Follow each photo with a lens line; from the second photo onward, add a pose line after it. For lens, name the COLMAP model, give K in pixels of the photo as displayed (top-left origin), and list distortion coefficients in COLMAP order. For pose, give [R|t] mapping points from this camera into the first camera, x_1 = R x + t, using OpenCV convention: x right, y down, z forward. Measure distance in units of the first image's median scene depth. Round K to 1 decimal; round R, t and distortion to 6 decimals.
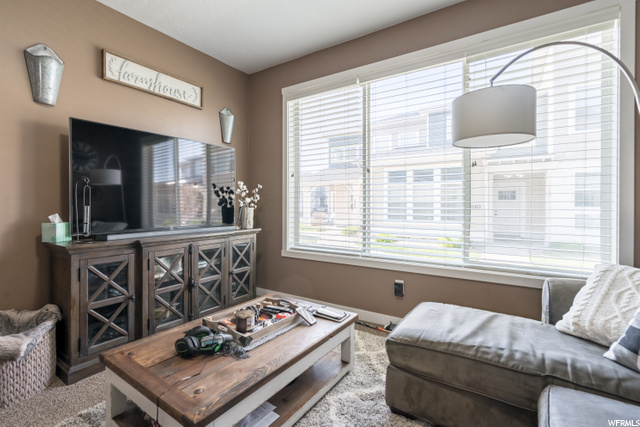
lens RADIAL K [[293.6, 0, 315.5], [0, 293.6, 201.2], [0, 0, 1]] dist [-0.001333, 0.001083]
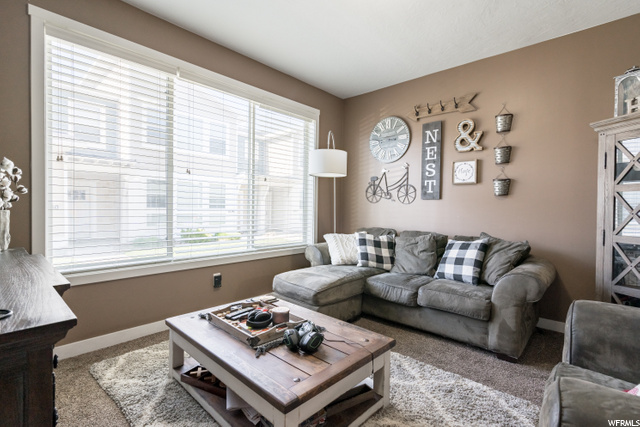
lens RADIAL K [[293.6, 0, 319.0], [0, 293.6, 213.8], [0, 0, 1]] dist [-0.001333, 0.001083]
pose [[0.159743, -0.016356, 0.987023, -0.611884], [-0.026850, 0.999421, 0.020907, 0.001905], [-0.986793, -0.029841, 0.159211, 0.338274]]
